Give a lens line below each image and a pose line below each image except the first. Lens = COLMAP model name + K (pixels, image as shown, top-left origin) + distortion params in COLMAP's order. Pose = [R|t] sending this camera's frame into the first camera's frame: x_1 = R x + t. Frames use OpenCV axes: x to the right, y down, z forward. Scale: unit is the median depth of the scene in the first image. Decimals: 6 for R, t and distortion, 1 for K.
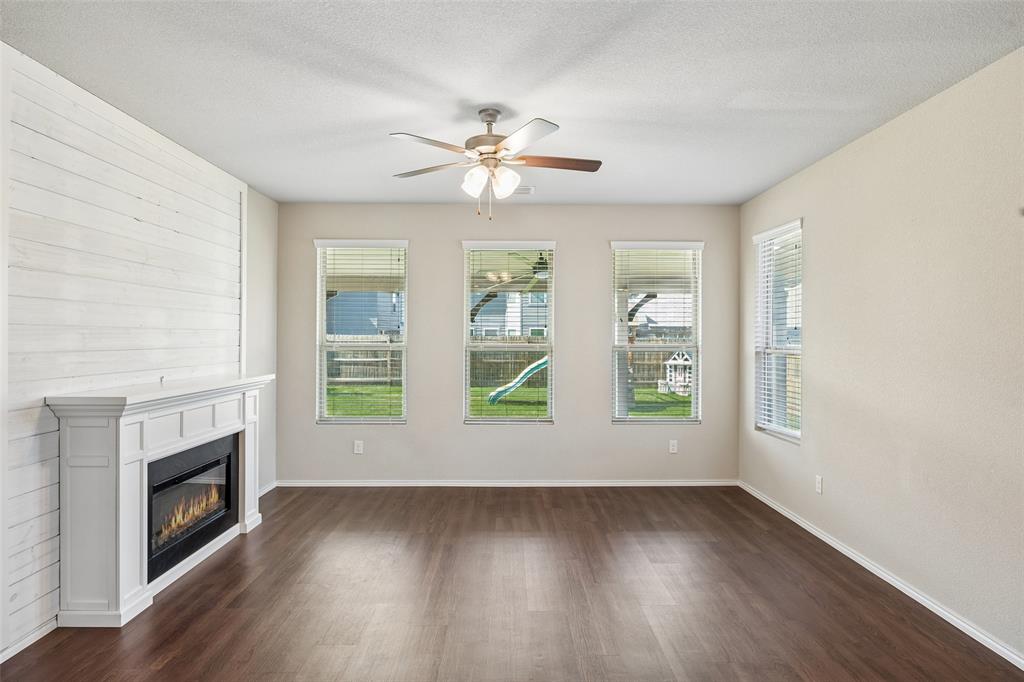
lens RADIAL K [[619.3, 0, 509.9], [0, 619.3, 341.5], [0, 0, 1]] dist [-0.004596, 0.002041]
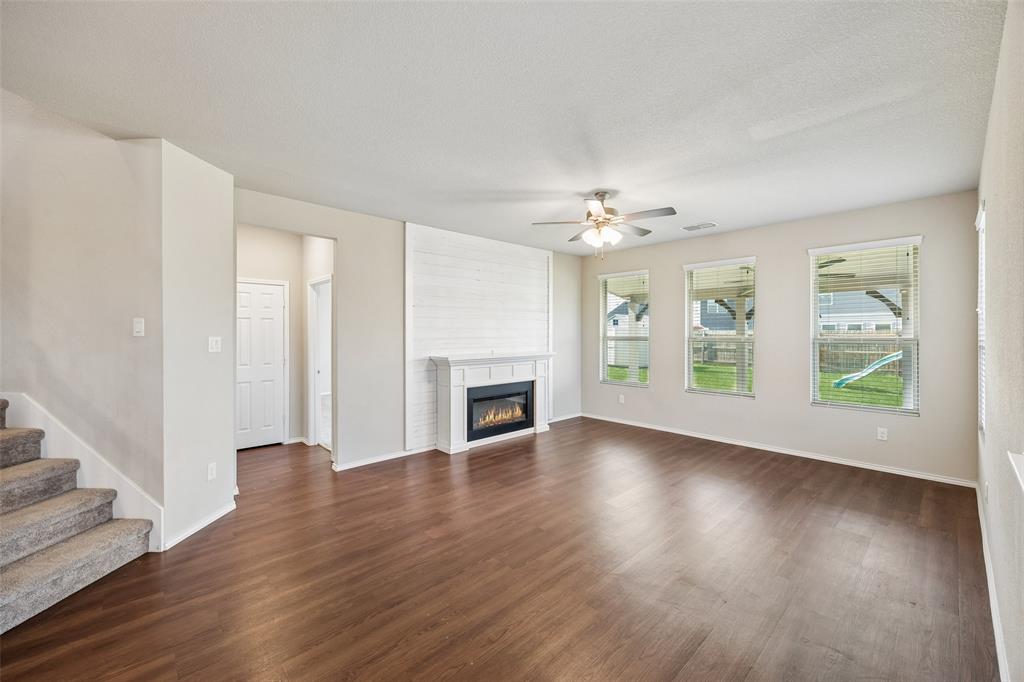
lens RADIAL K [[404.0, 0, 511.6], [0, 404.0, 332.8], [0, 0, 1]] dist [-0.003873, -0.000388]
pose [[0.675837, -0.002323, -0.737048, 0.484171], [-0.001292, 0.999990, -0.004337, -0.000054], [0.737050, 0.003883, 0.675827, 0.089719]]
